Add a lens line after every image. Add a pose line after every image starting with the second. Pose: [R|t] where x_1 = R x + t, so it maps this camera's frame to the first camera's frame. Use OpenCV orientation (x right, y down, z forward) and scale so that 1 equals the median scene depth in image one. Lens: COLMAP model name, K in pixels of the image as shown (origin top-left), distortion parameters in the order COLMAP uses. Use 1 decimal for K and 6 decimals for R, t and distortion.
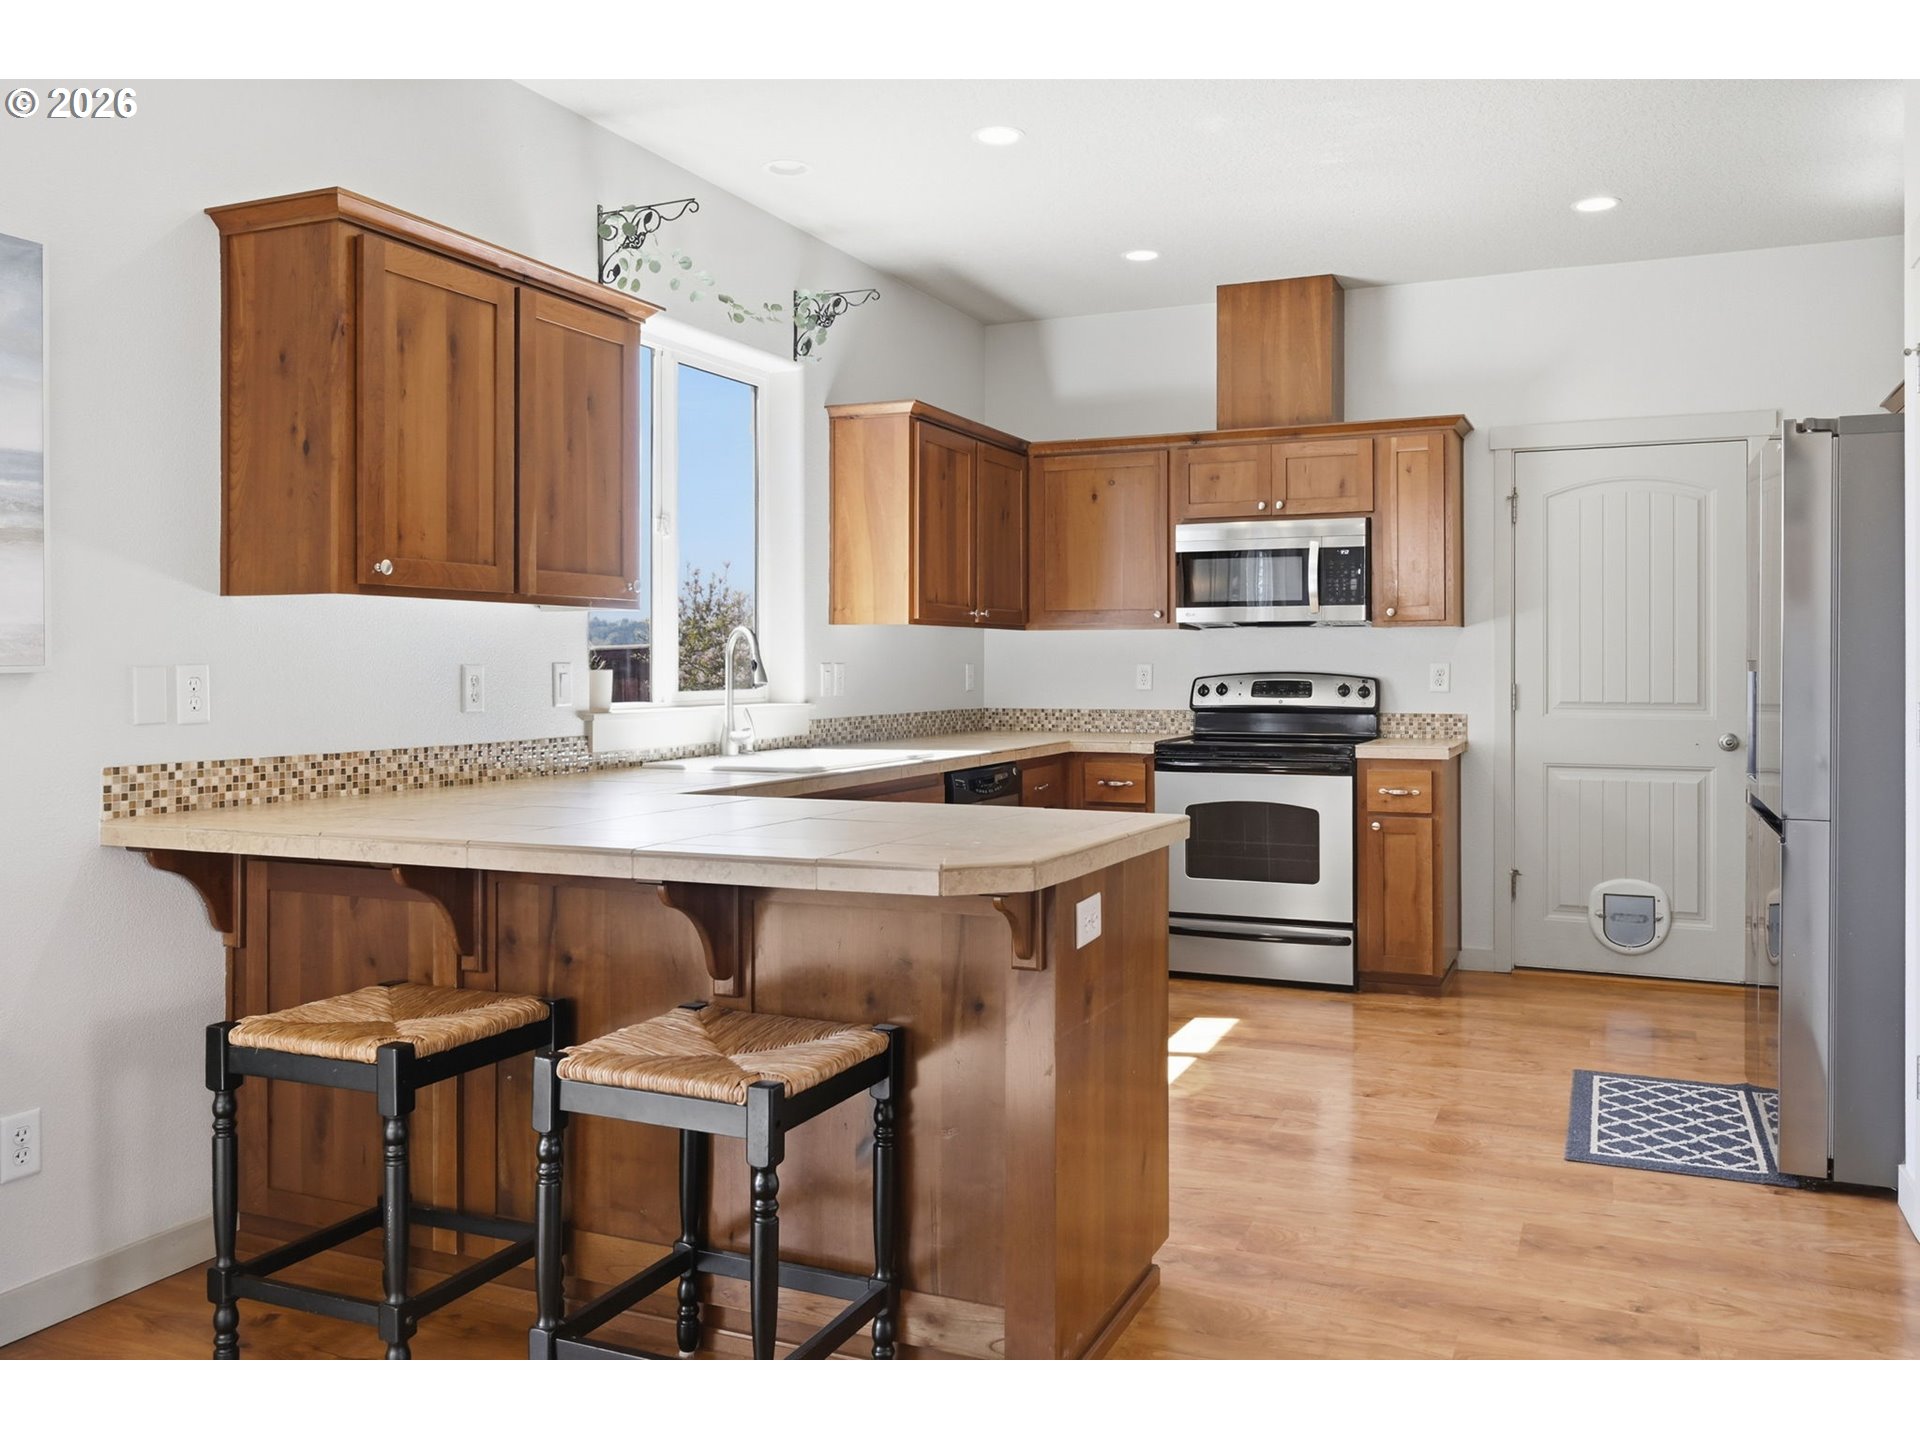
lens RADIAL K [[1523.3, 0, 963.3], [0, 1523.3, 664.8], [0, 0, 1]] dist [0.004445, -0.004171]
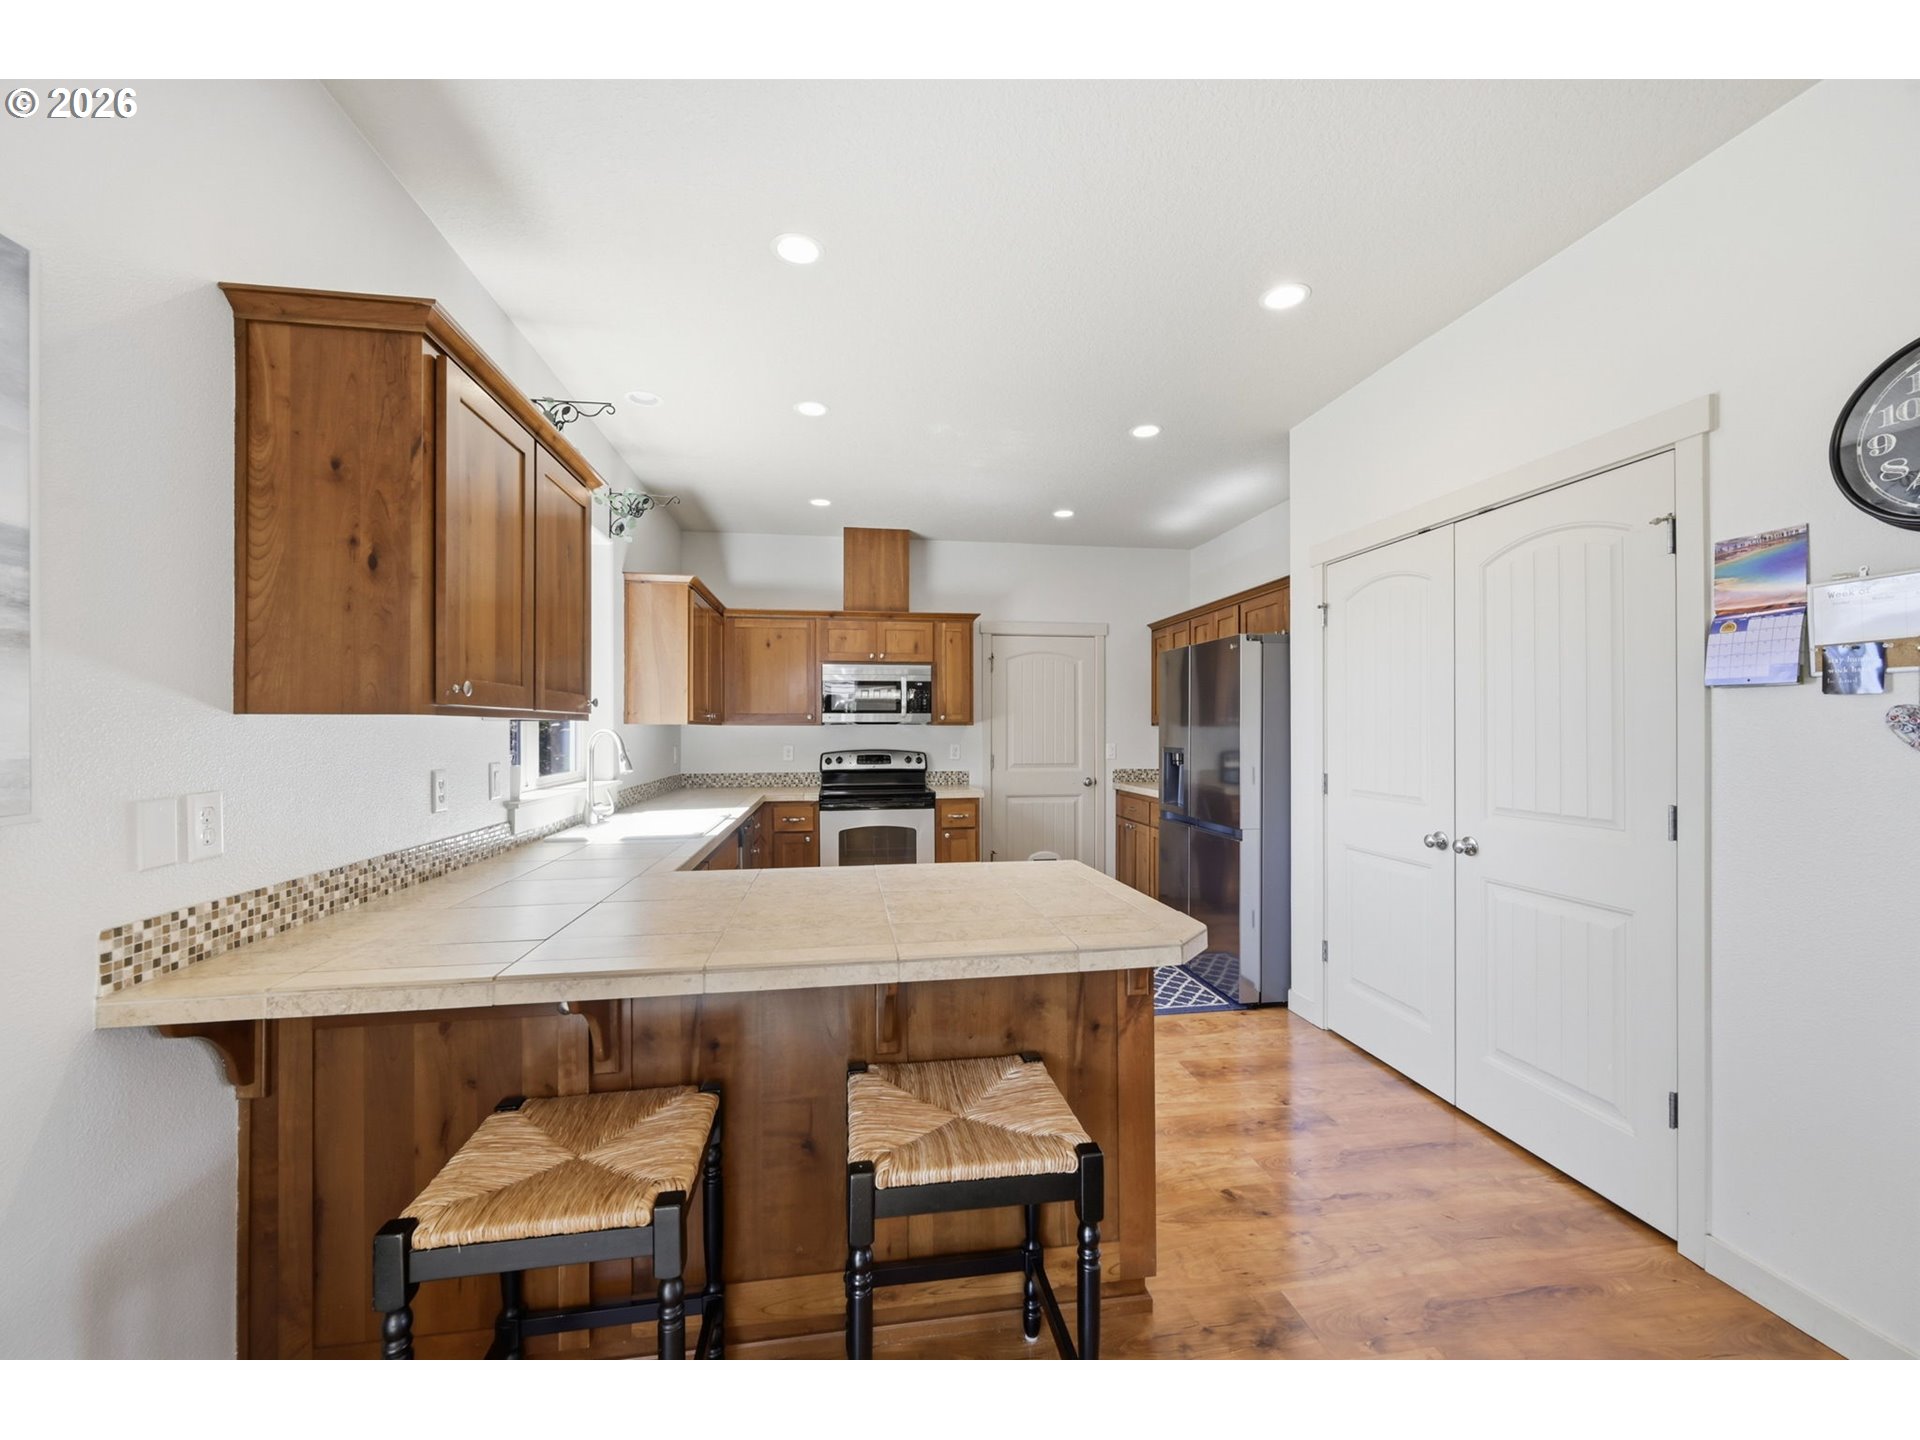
lens RADIAL K [[767.1, 0, 964.6], [0, 767.1, 727.0], [0, 0, 1]] dist [0.000728, 0.000254]
pose [[0.839729, 0.001587, 0.543003, -0.339647], [0.001036, 0.999989, -0.004524, -0.032000], [-0.543004, 0.004361, 0.839719, 0.349118]]
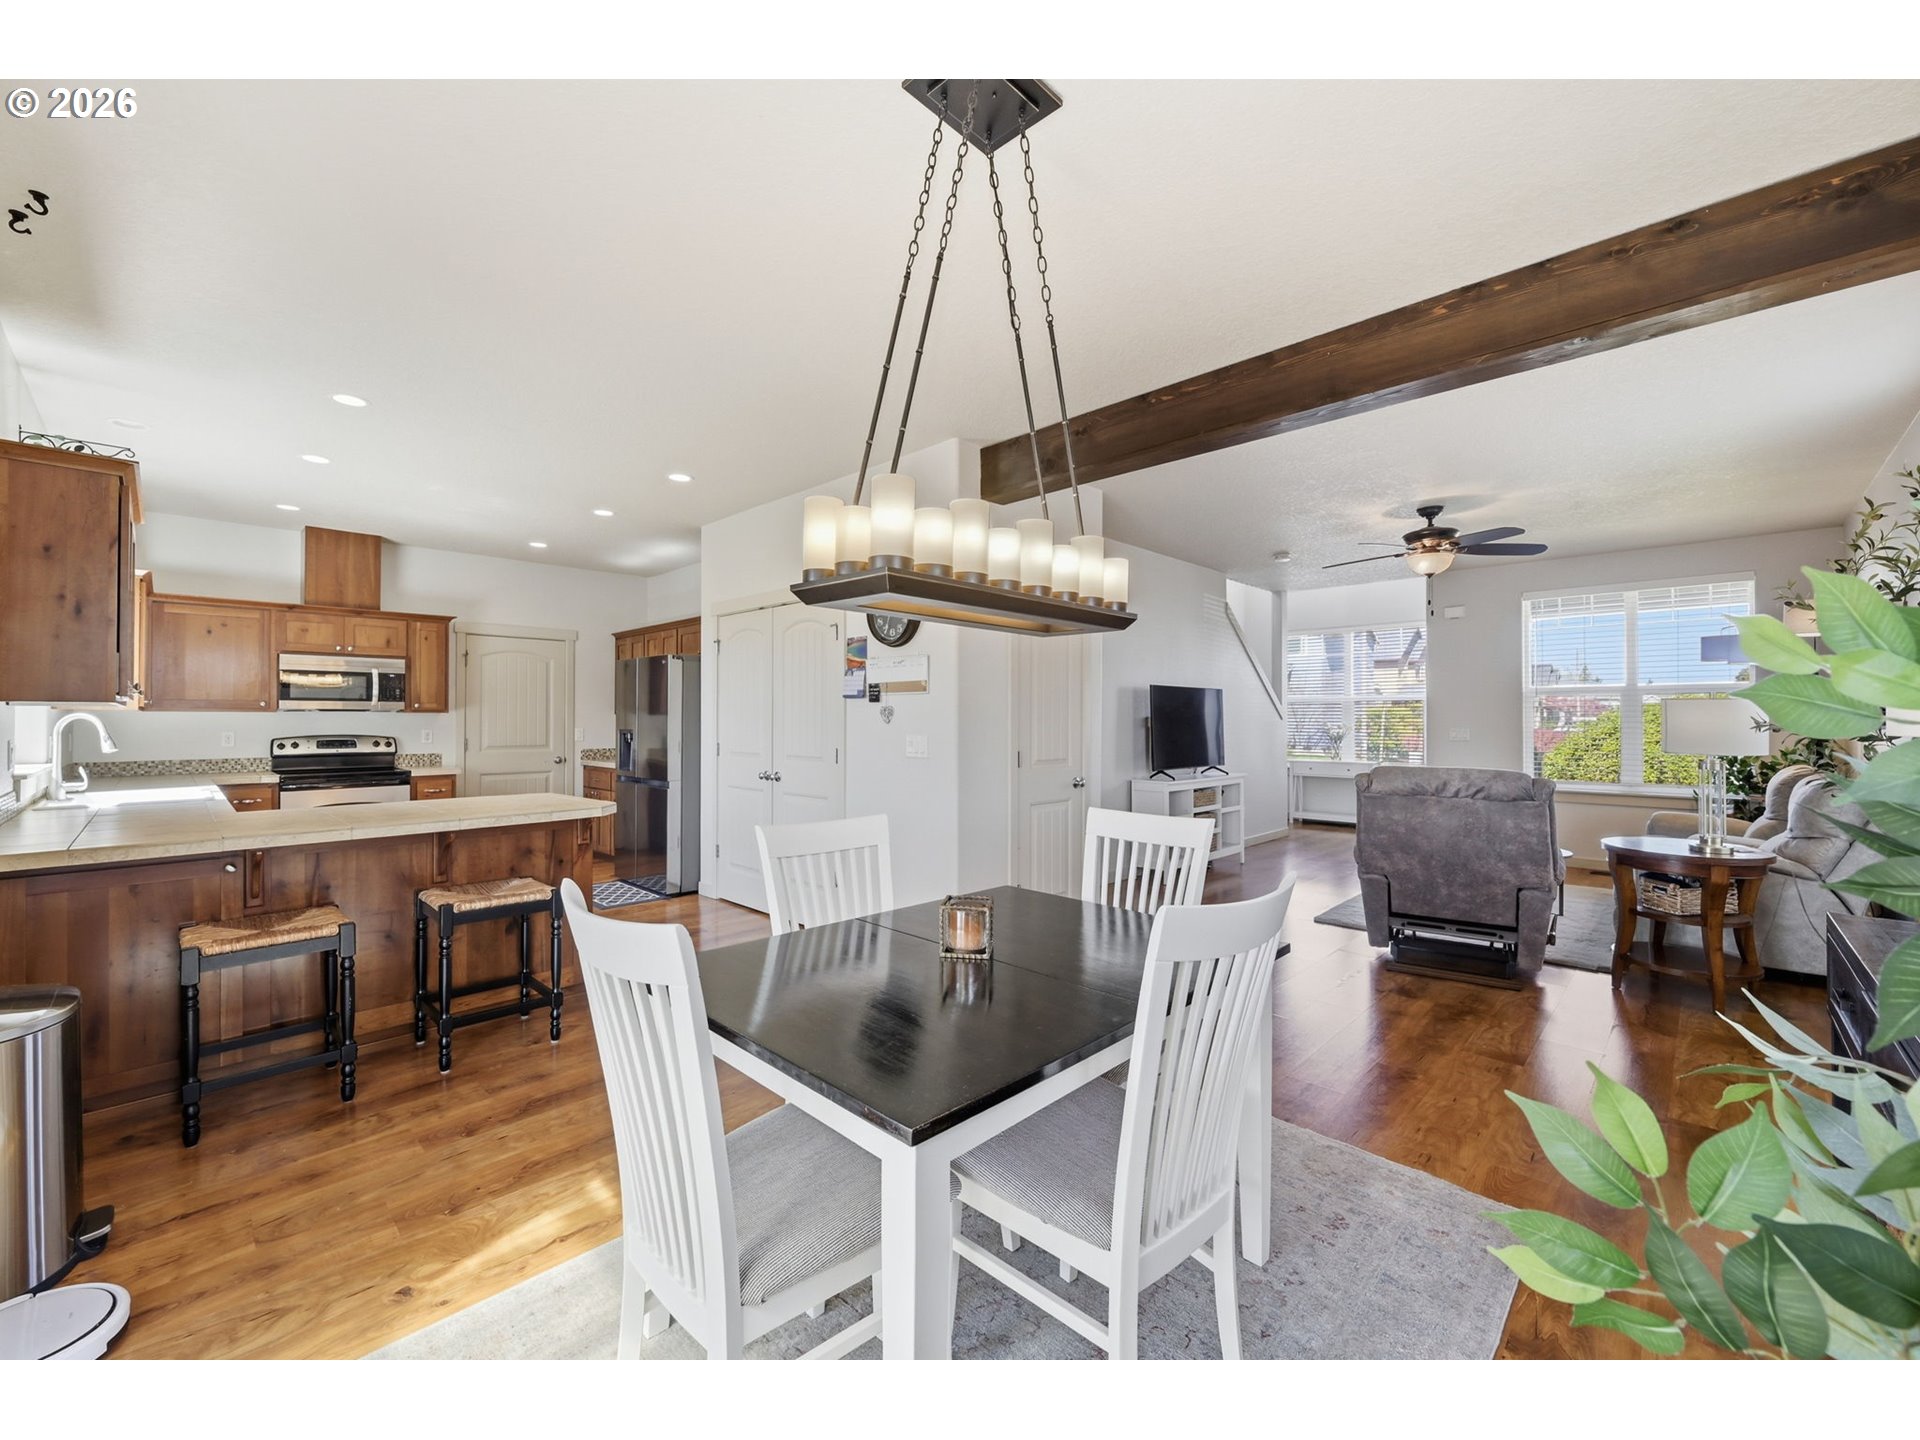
lens RADIAL K [[781.3, 0, 960.3], [0, 781.3, 714.5], [0, 0, 1]] dist [0.000859, 0.000101]
pose [[0.355474, 0.007326, 0.934657, -0.773183], [-0.000063, 0.999969, -0.007814, -0.024056], [-0.934686, 0.002719, 0.355464, -0.135333]]
